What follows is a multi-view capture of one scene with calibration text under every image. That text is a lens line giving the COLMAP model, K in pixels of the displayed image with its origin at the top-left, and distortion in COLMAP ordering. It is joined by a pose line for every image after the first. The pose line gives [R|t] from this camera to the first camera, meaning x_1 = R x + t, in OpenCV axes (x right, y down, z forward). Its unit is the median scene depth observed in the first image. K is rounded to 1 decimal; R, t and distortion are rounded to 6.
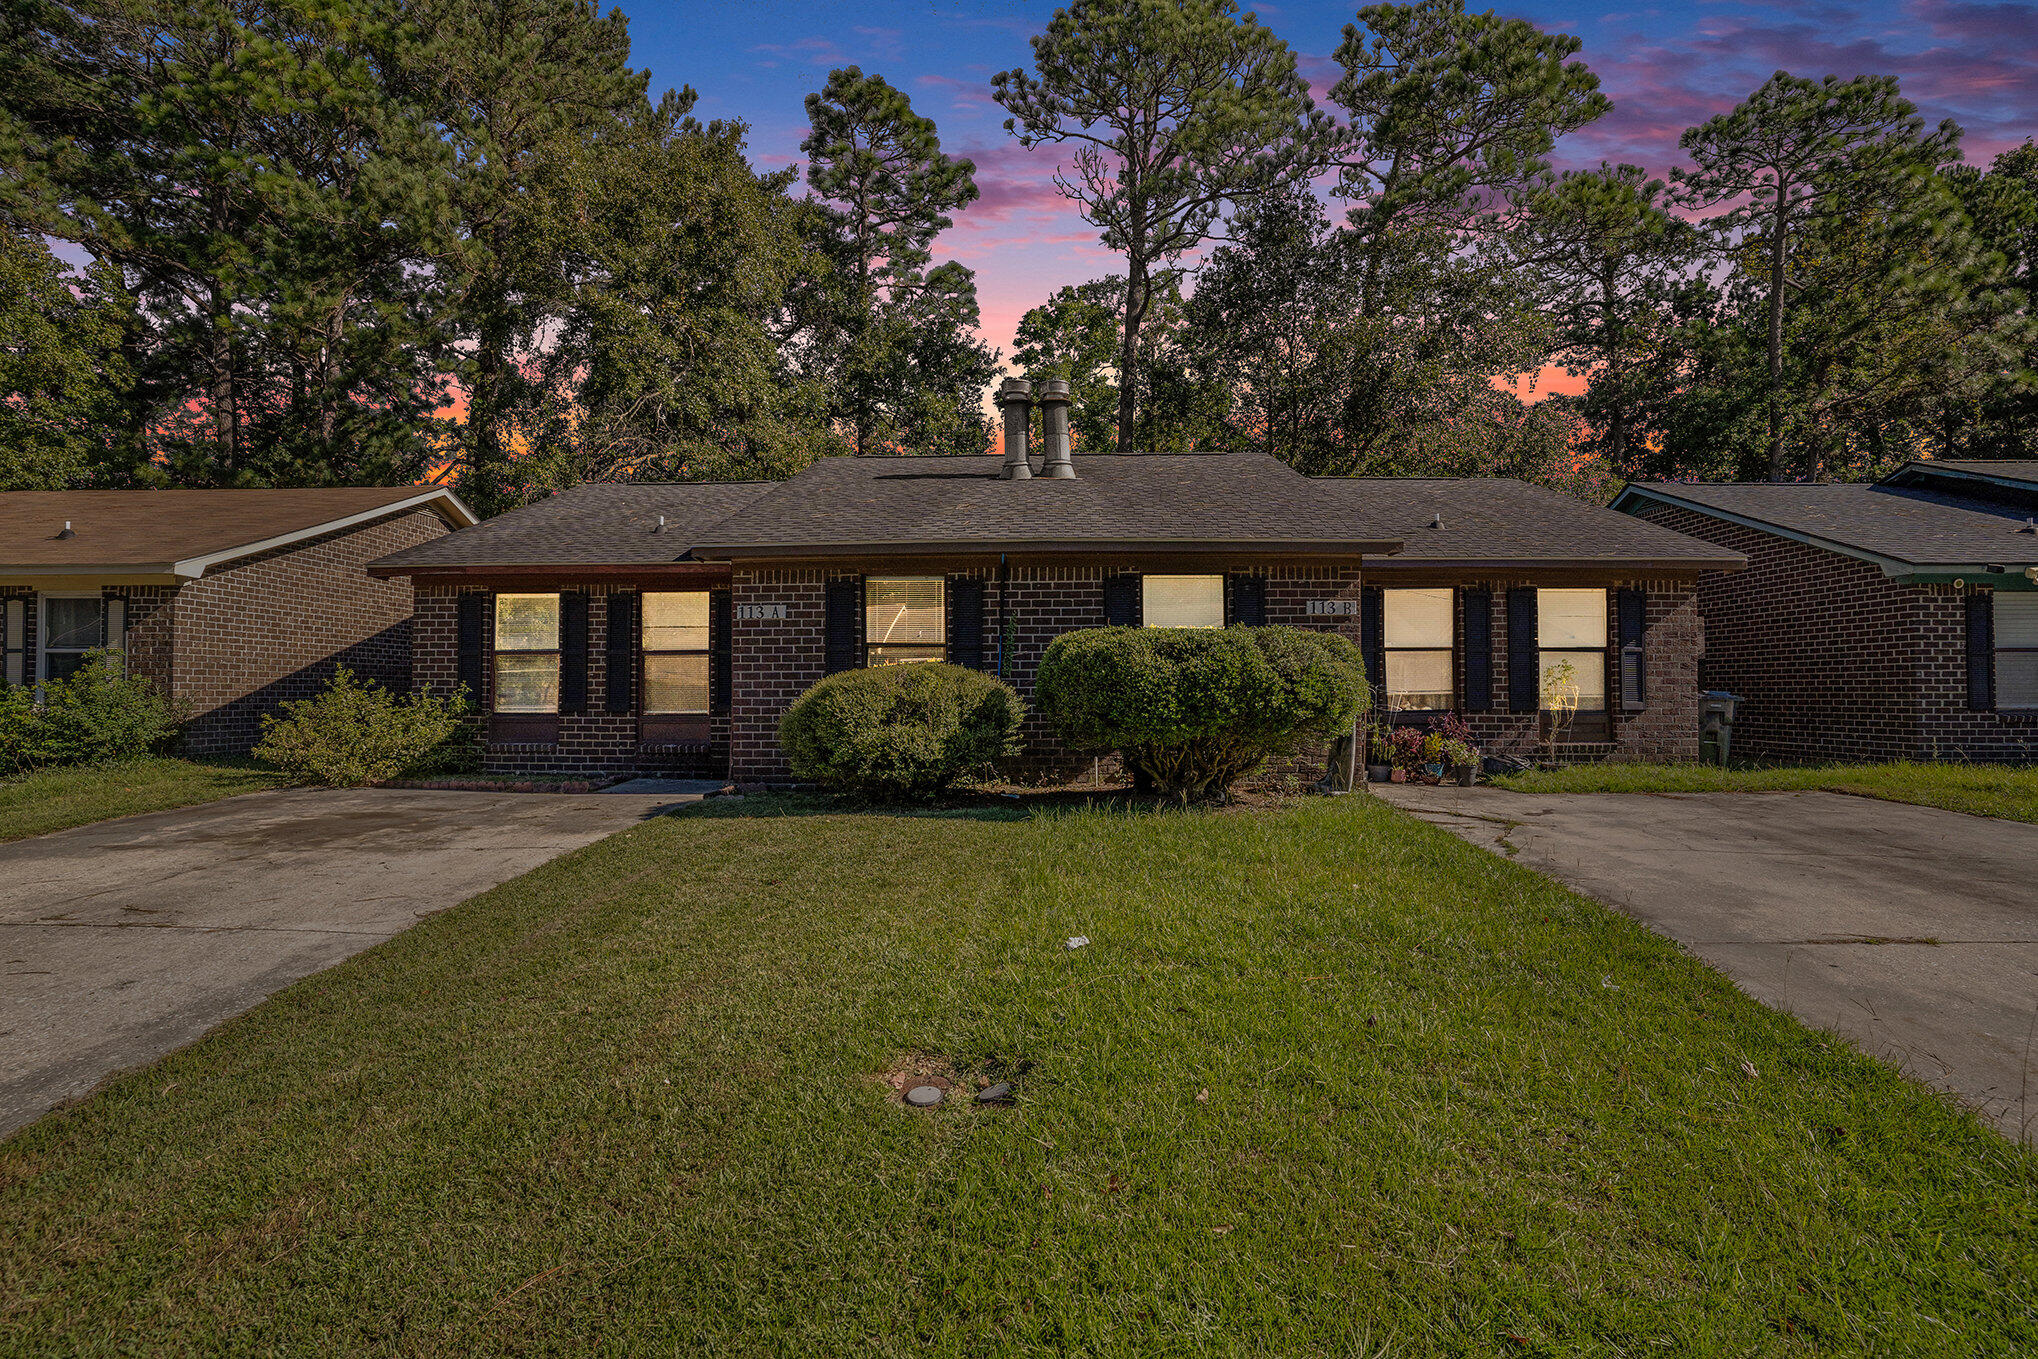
lens RADIAL K [[986.3, 0, 1019.0], [0, 986.3, 679.5], [0, 0, 1]] dist [-0.043897, -0.000012]
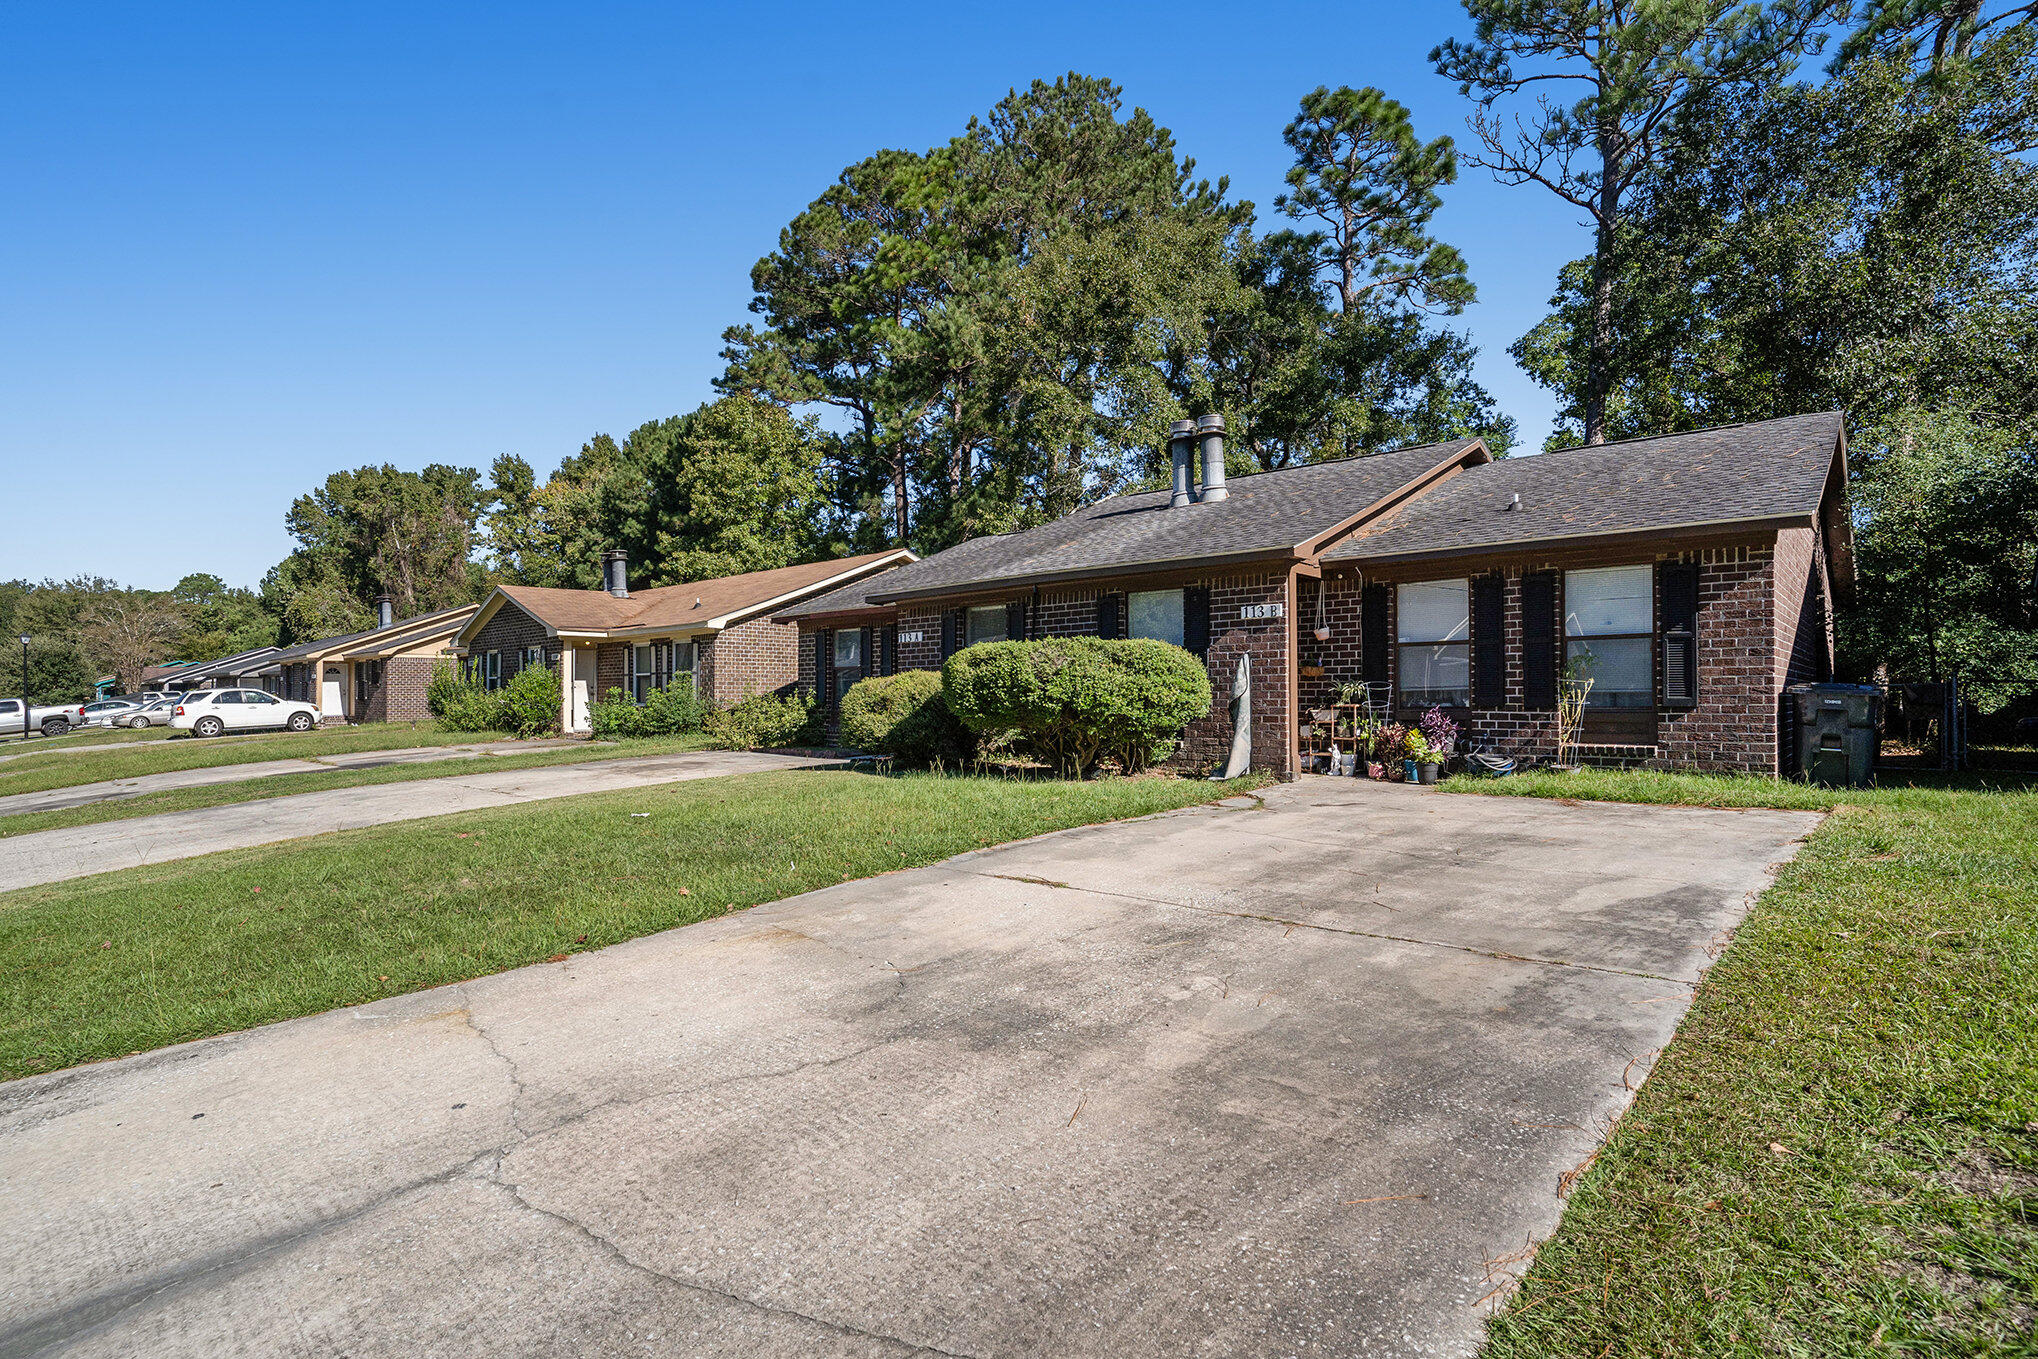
lens RADIAL K [[1004.5, 0, 1019.0], [0, 1004.5, 679.5], [0, 0, 1]] dist [-0.052385, 0.000061]
pose [[0.757239, -0.015726, -0.652948, 0.748529], [0.015156, 0.999864, -0.006504, 0.004891], [0.652962, -0.004971, 0.757375, -0.014746]]
